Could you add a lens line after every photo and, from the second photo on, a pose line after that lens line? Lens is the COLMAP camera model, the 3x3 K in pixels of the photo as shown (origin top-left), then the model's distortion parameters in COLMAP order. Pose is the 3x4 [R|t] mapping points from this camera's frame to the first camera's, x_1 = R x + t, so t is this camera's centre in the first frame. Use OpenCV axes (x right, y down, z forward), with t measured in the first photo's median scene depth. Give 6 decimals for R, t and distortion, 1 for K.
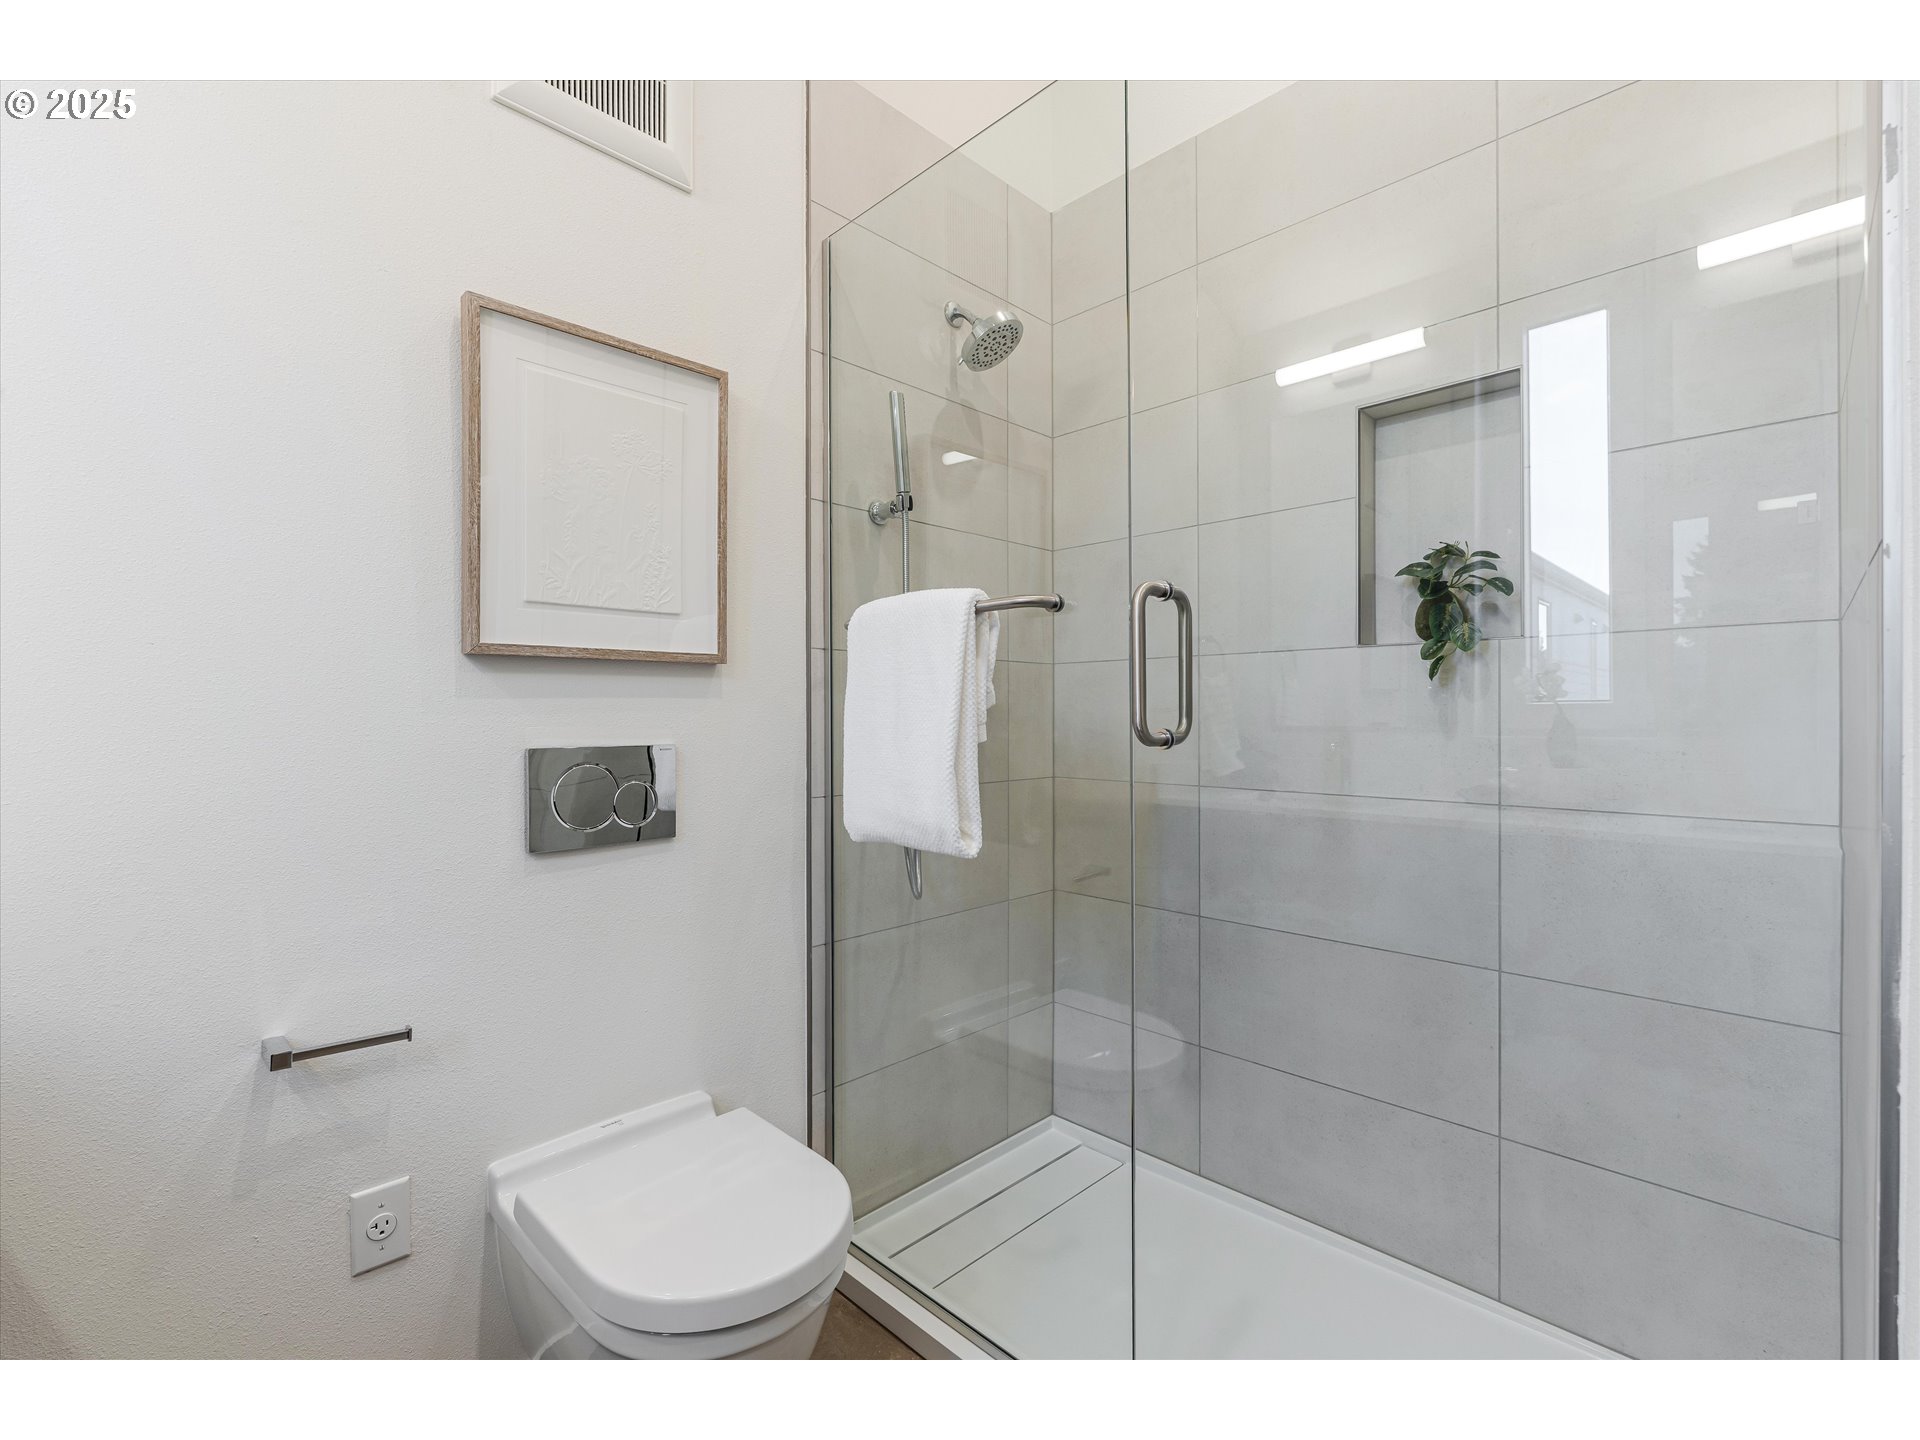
lens RADIAL K [[846.6, 0, 960.0], [0, 846.6, 720.0], [0, 0, 1]] dist [0.002768, 0.000355]
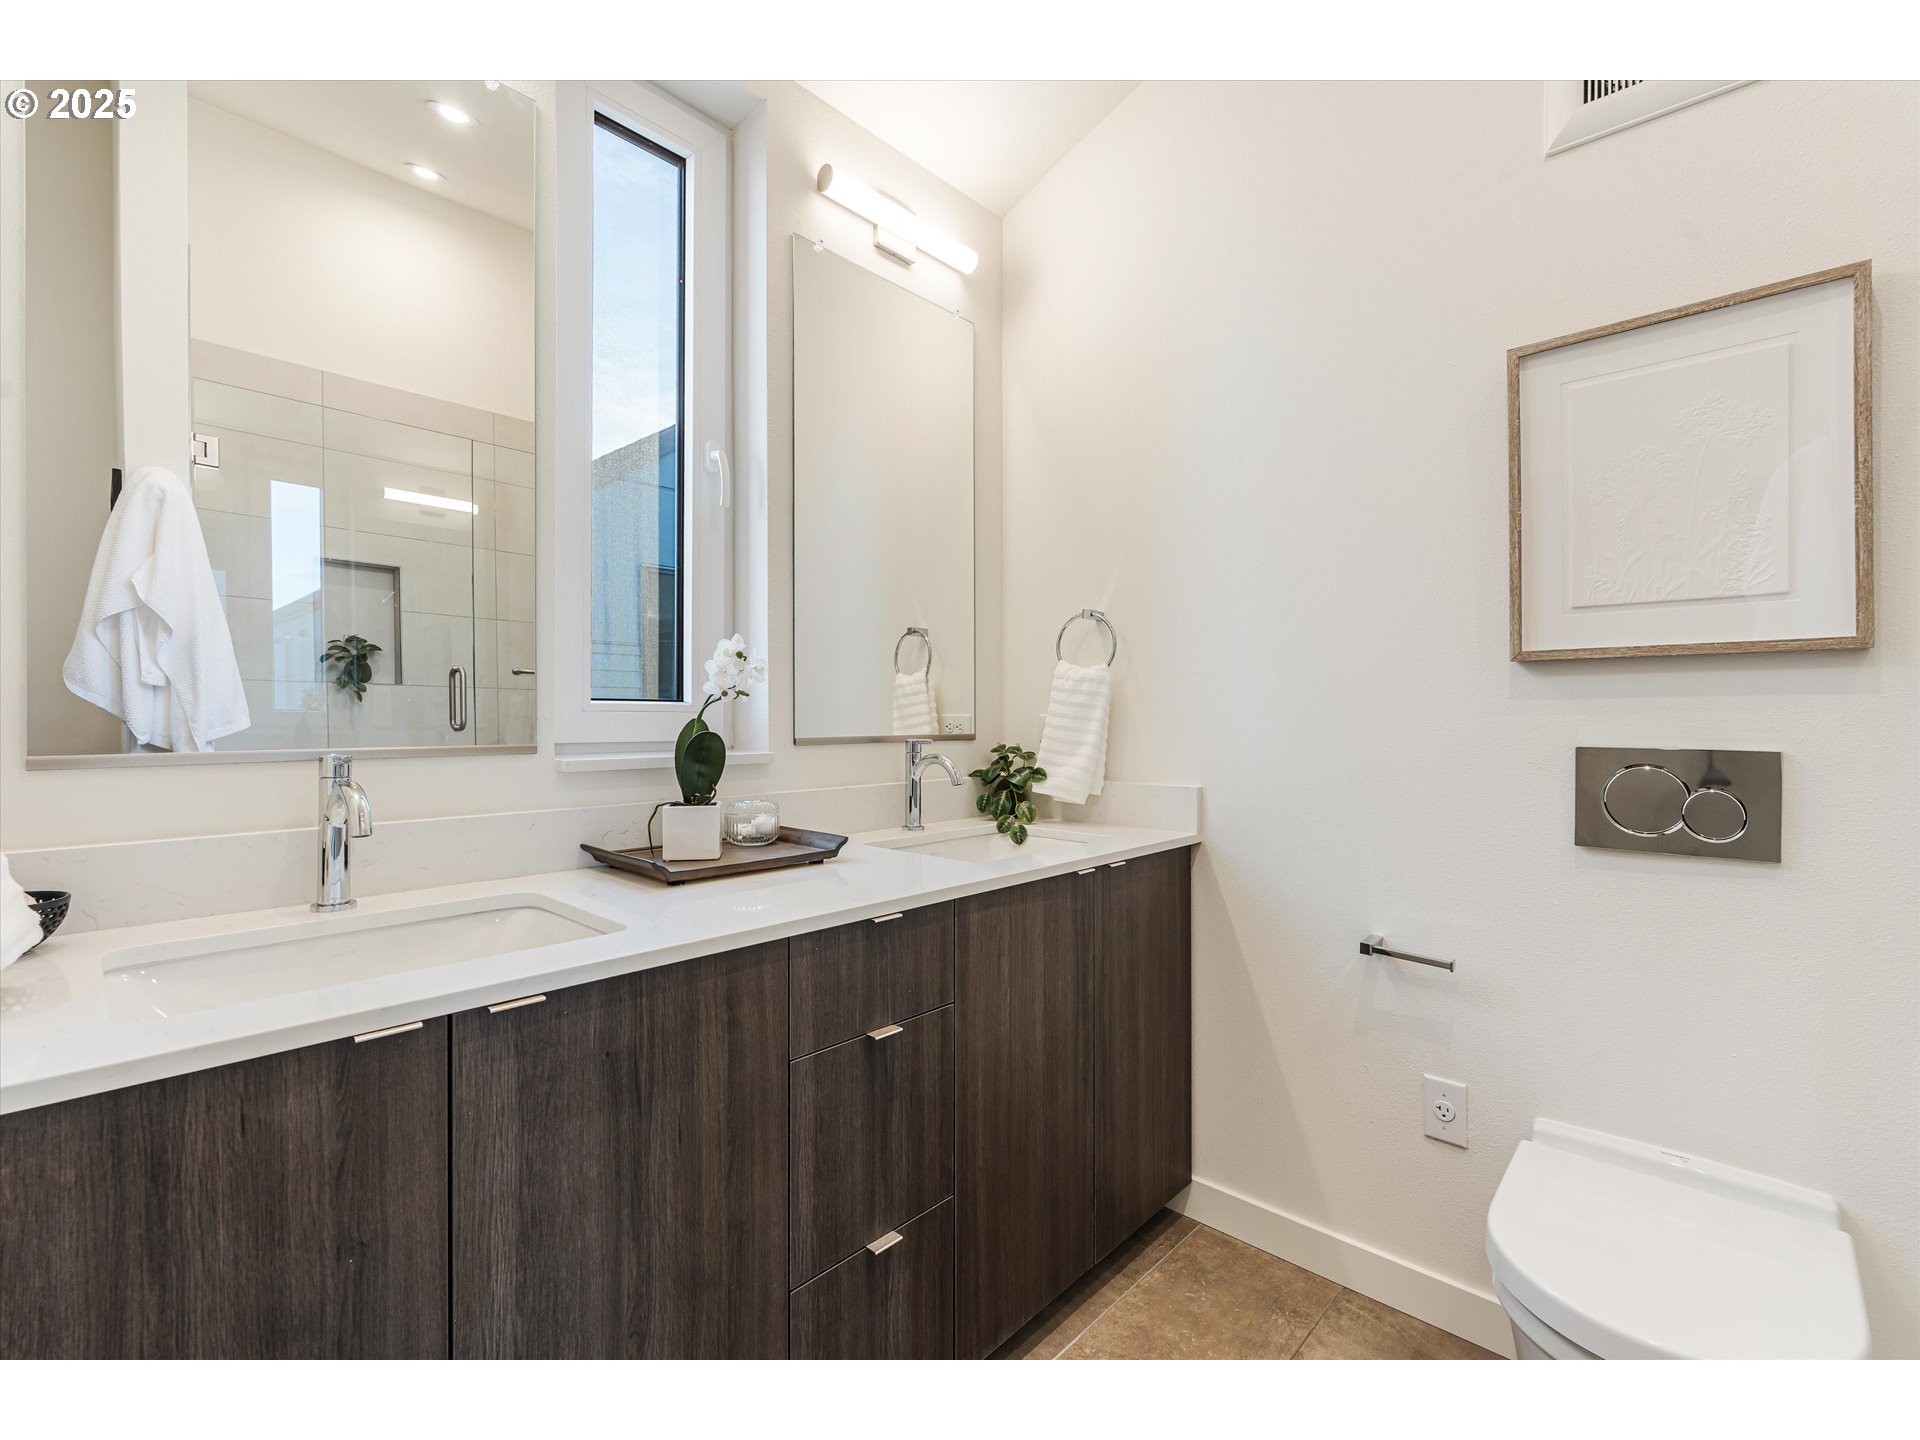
lens RADIAL K [[846.6, 0, 960.0], [0, 846.6, 720.0], [0, 0, 1]] dist [0.002768, 0.000355]
pose [[0.031633, 0.012811, -0.999417, 0.526163], [-0.004838, 0.999908, 0.012664, -0.009319], [0.999488, 0.004435, 0.031692, 0.200482]]
